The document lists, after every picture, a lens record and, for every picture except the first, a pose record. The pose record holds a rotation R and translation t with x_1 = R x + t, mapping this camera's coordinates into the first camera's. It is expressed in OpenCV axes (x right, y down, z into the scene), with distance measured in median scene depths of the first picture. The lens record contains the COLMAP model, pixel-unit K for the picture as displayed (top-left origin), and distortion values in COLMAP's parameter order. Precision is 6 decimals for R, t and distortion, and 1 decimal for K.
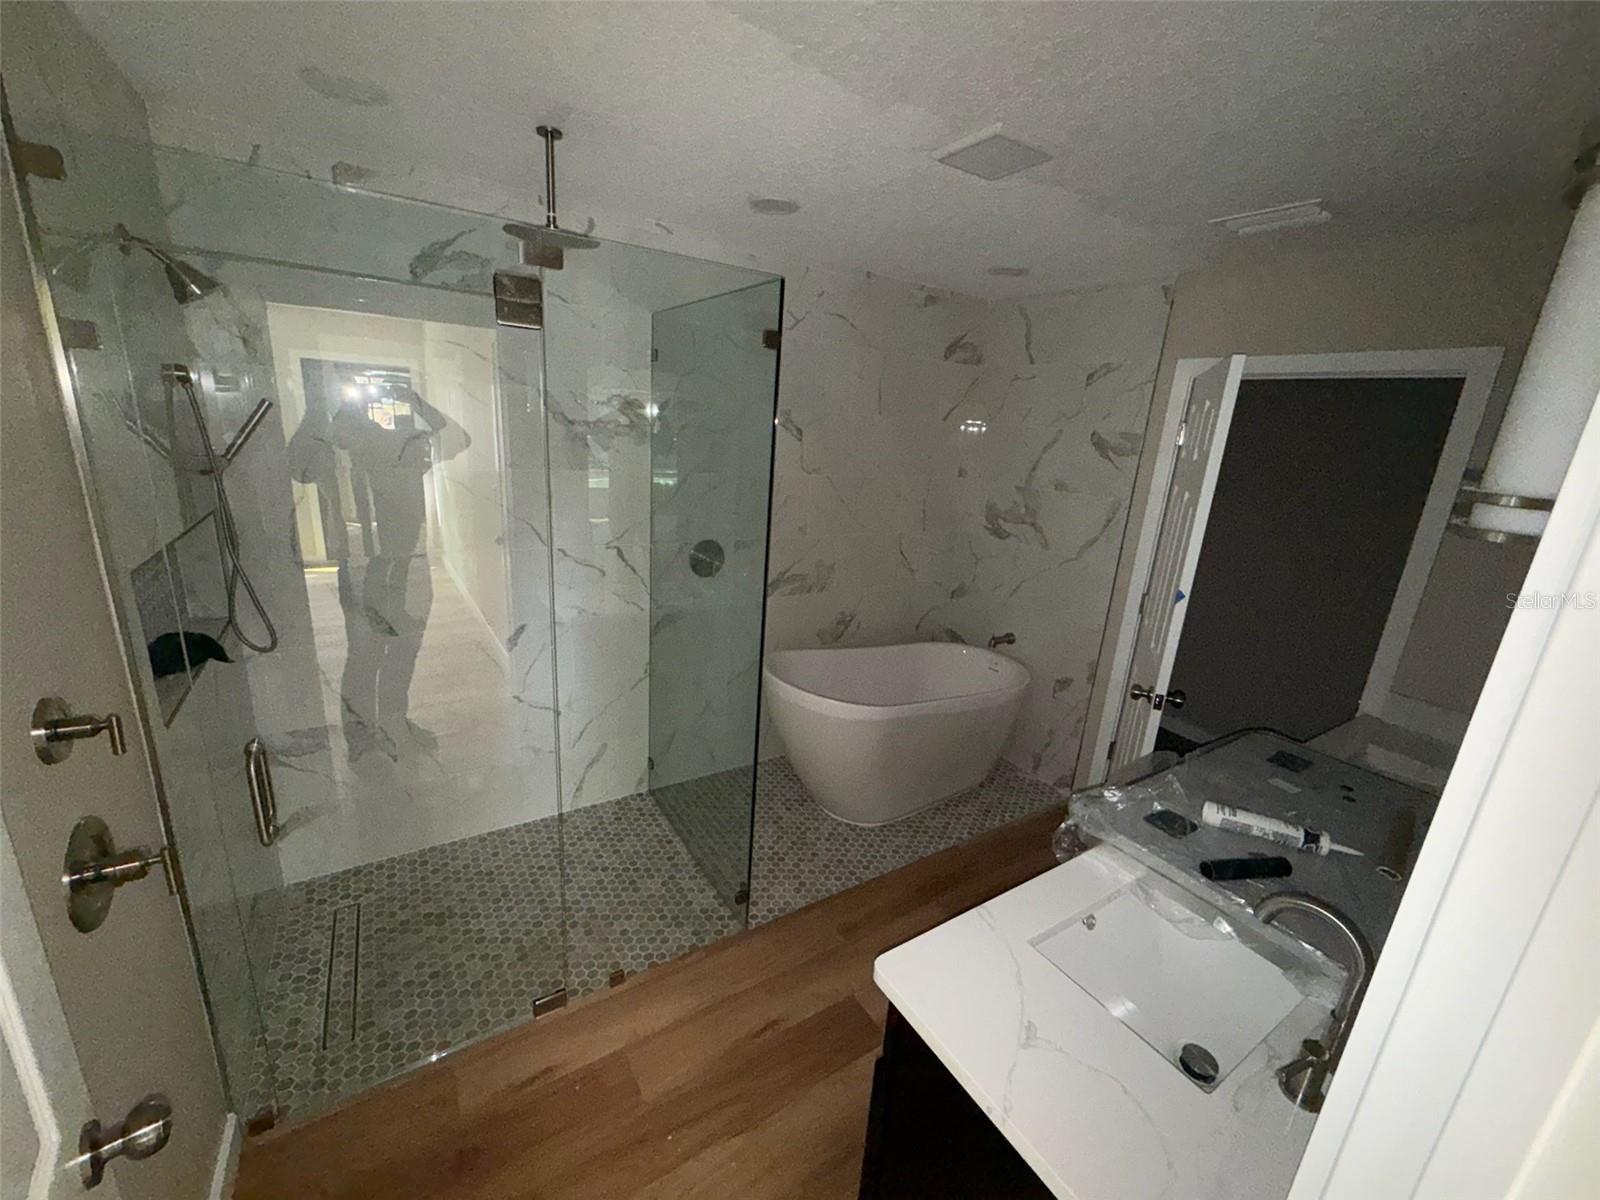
lens RADIAL K [[641.8, 0, 800.0], [0, 641.8, 600.0], [0, 0, 1]] dist [-0.001799, -0.000284]
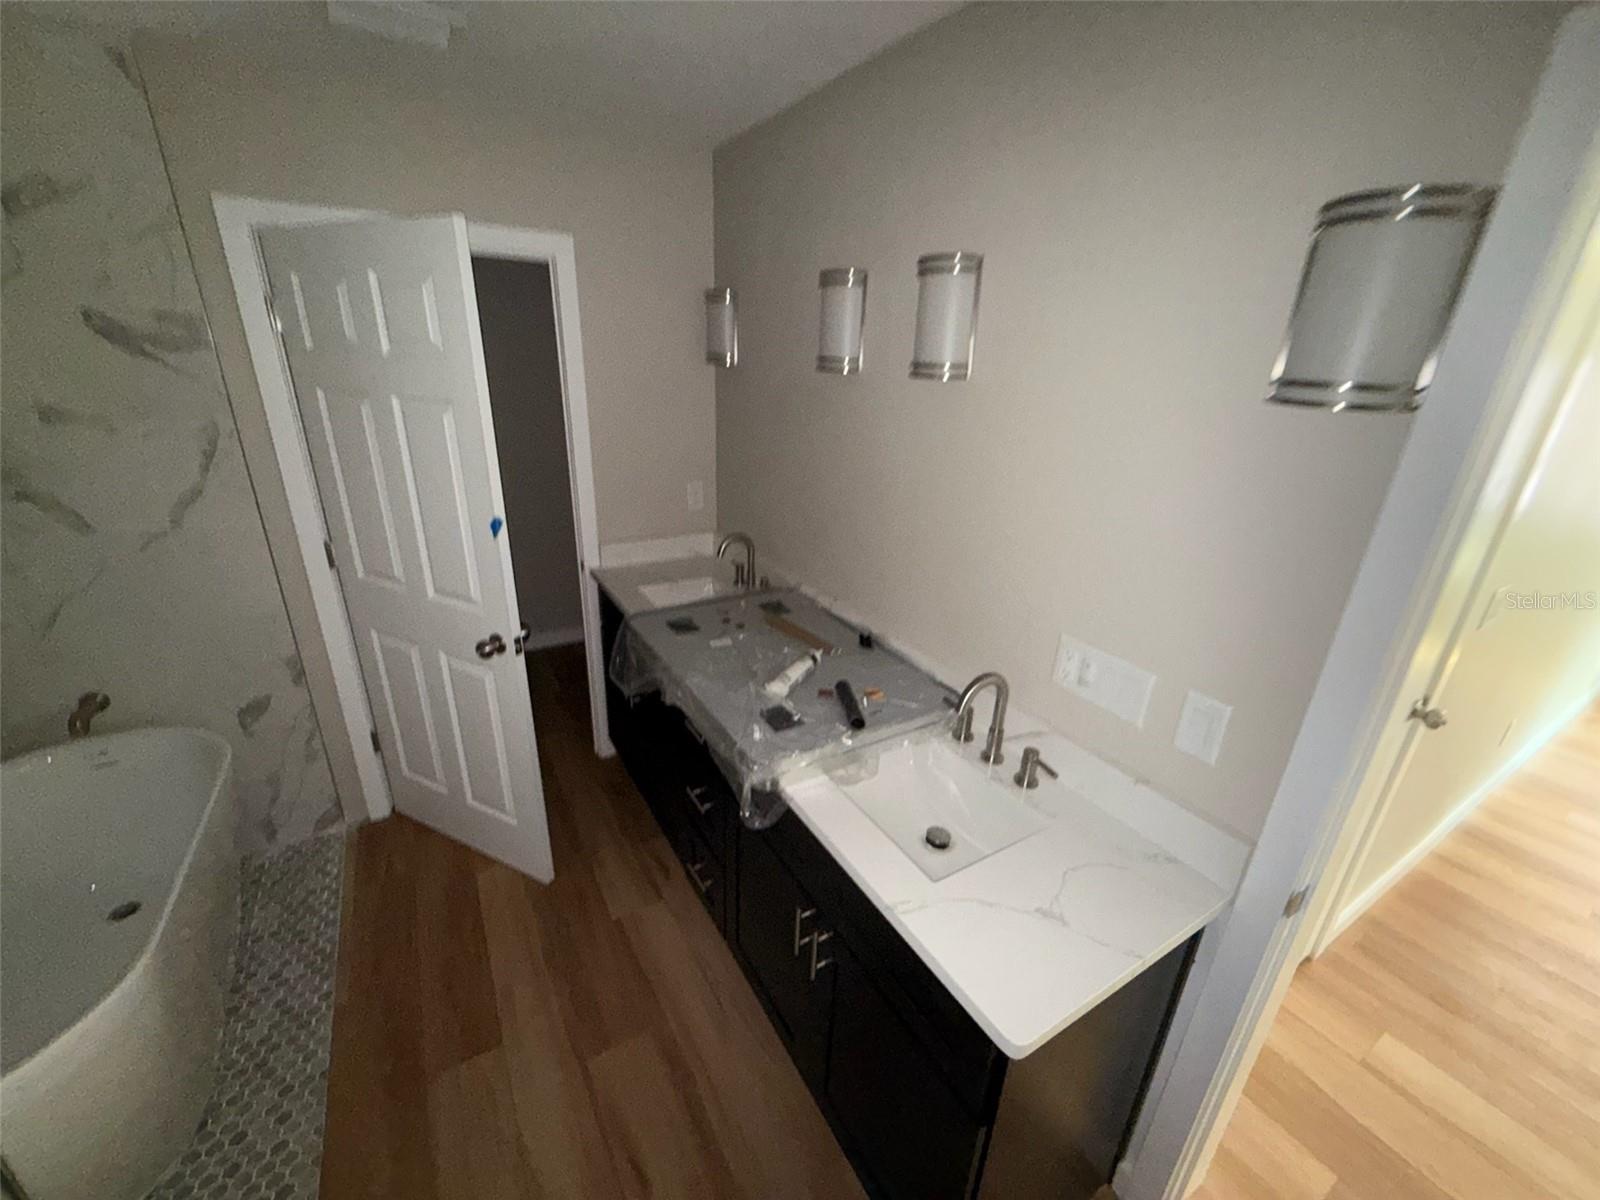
lens RADIAL K [[641.8, 0, 800.0], [0, 641.8, 600.0], [0, 0, 1]] dist [-0.001799, -0.000284]
pose [[0.040602, -0.424416, 0.904557, -0.131604], [0.243001, 0.882317, 0.403073, -0.108344], [-0.969176, 0.203442, 0.138957, 0.354942]]
